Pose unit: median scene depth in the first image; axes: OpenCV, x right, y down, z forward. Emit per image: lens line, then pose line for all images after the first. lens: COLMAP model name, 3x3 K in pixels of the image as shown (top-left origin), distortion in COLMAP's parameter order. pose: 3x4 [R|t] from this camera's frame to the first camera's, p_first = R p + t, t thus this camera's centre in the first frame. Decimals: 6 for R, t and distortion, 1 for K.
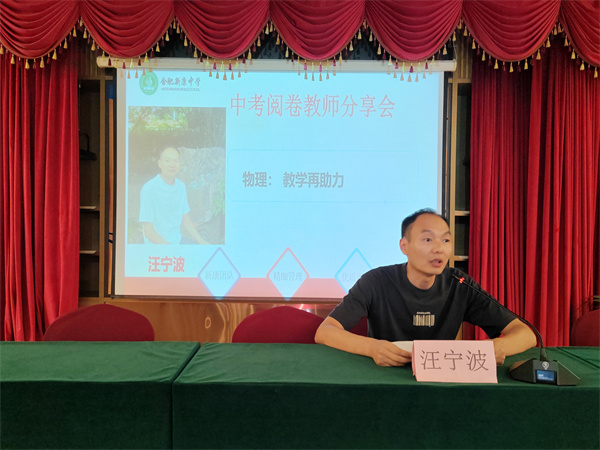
lens RADIAL K [[468.5, 0, 298.4], [0, 468.5, 226.5], [0, 0, 1]] dist [0.026714, -0.025700]
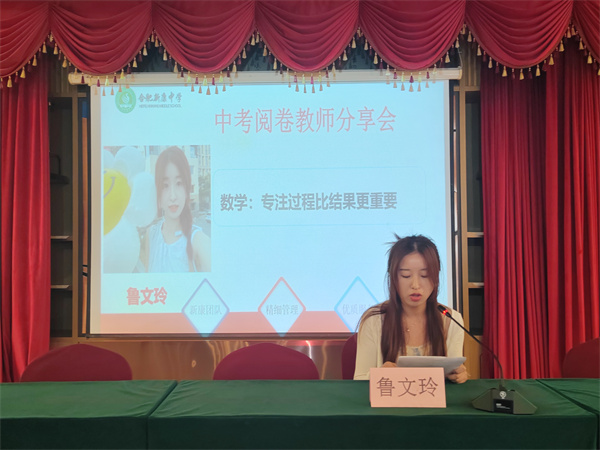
lens RADIAL K [[564.8, 0, 299.0], [0, 564.8, 225.0], [0, 0, 1]] dist [0.024194, 0.000000]
pose [[0.999653, -0.021767, -0.014807, 0.031736], [0.021186, 0.999041, -0.038325, -0.013758], [0.015627, 0.037998, 0.999156, -0.090397]]
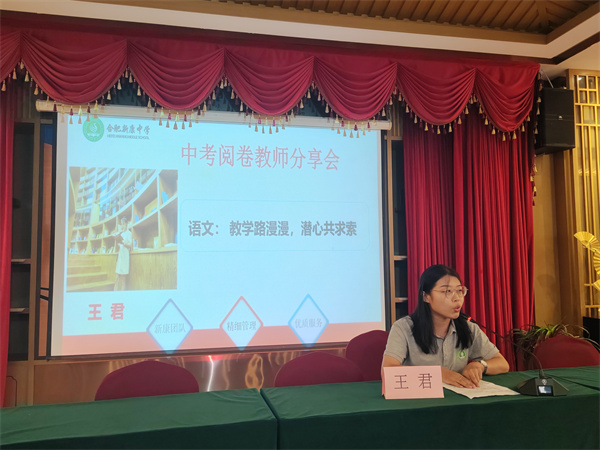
lens RADIAL K [[506.8, 0, 298.6], [0, 506.8, 224.8], [0, 0, 1]] dist [0.024716, -0.013209]
pose [[0.972334, -0.005493, 0.233530, -0.163671], [0.025332, 0.996307, -0.082037, -0.015800], [-0.232217, 0.085683, 0.968883, -0.092177]]
